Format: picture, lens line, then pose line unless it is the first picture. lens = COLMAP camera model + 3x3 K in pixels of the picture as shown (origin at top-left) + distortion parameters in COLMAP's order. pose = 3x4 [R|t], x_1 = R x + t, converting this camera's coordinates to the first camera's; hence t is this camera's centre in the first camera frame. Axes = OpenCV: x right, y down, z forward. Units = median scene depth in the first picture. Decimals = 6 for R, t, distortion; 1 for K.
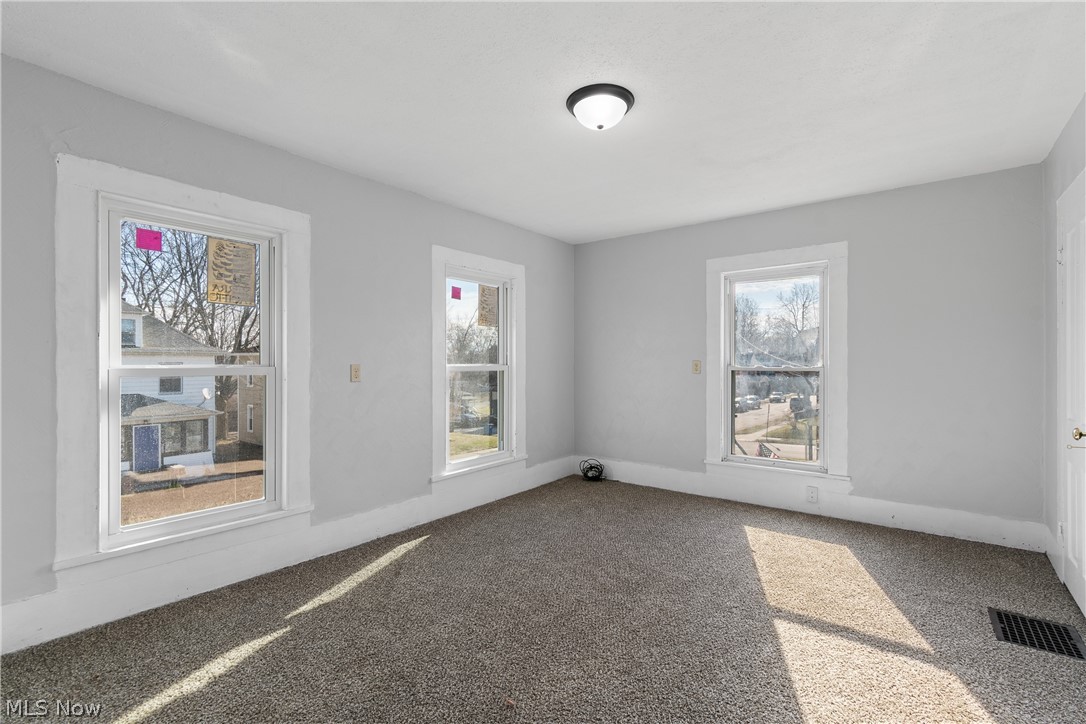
lens RADIAL K [[487.0, 0, 543.0], [0, 487.0, 353.0], [0, 0, 1]] dist [0.001323, 0.000009]
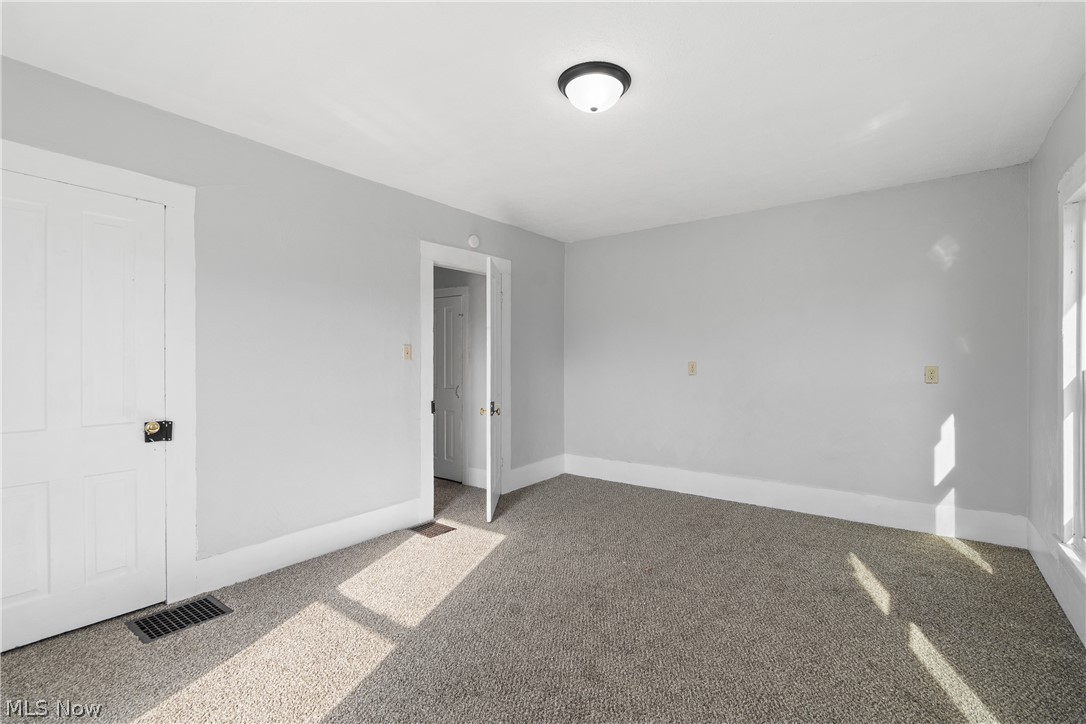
lens RADIAL K [[509.8, 0, 543.0], [0, 509.8, 362.0], [0, 0, 1]] dist [-0.001220, -0.000336]
pose [[-0.999562, -0.005801, -0.029004, 0.153877], [-0.005689, 0.999976, -0.003959, 0.014462], [0.029026, -0.003793, -0.999571, 1.227330]]
